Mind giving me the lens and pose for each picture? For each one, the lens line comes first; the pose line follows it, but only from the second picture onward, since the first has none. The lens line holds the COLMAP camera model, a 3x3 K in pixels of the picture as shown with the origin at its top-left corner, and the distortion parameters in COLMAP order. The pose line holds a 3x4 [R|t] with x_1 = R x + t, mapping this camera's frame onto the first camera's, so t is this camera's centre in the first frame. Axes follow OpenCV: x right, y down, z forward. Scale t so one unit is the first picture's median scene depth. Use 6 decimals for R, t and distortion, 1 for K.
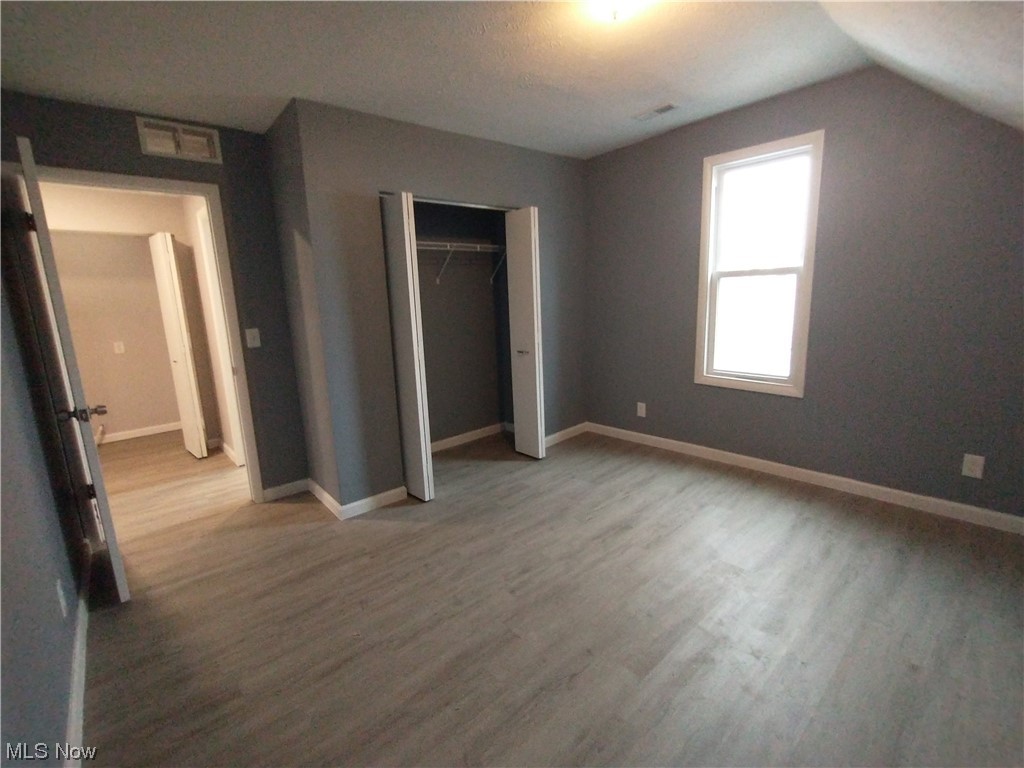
lens RADIAL K [[458.6, 0, 514.9], [0, 458.6, 377.4], [0, 0, 1]] dist [-0.002896, 0.000437]
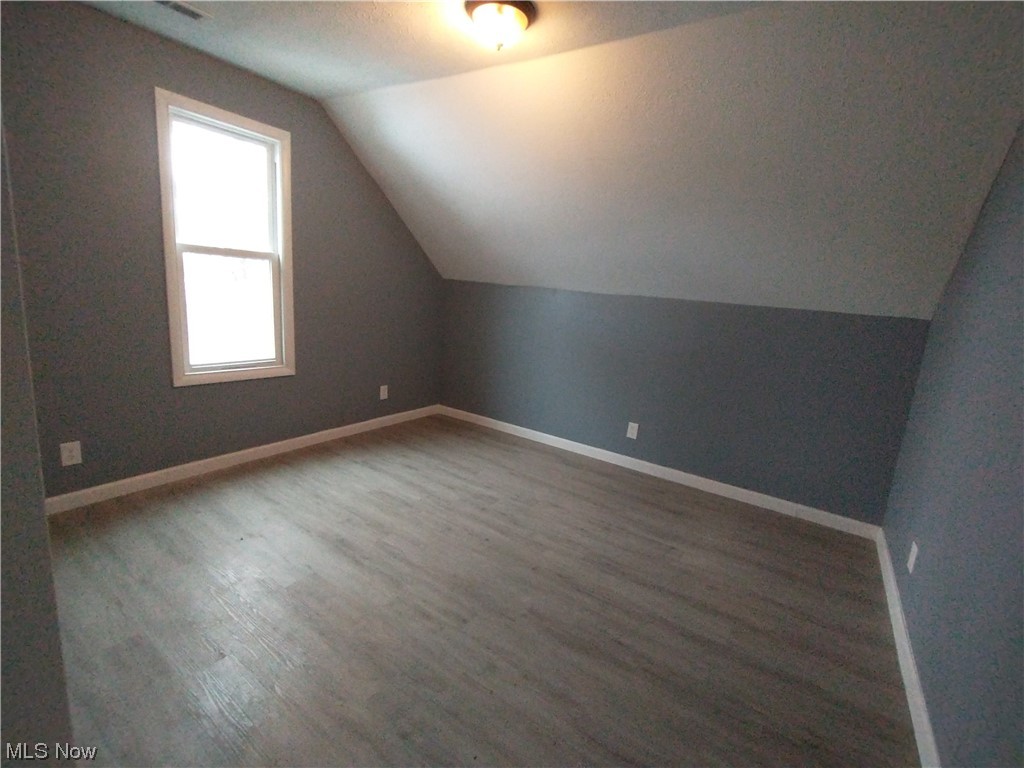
lens RADIAL K [[458.6, 0, 514.9], [0, 458.6, 377.4], [0, 0, 1]] dist [-0.002896, 0.000437]
pose [[-0.265296, -0.159723, 0.950845, -0.575098], [0.106813, 0.975244, 0.193624, -0.107745], [-0.958232, 0.152930, -0.241668, 0.762660]]
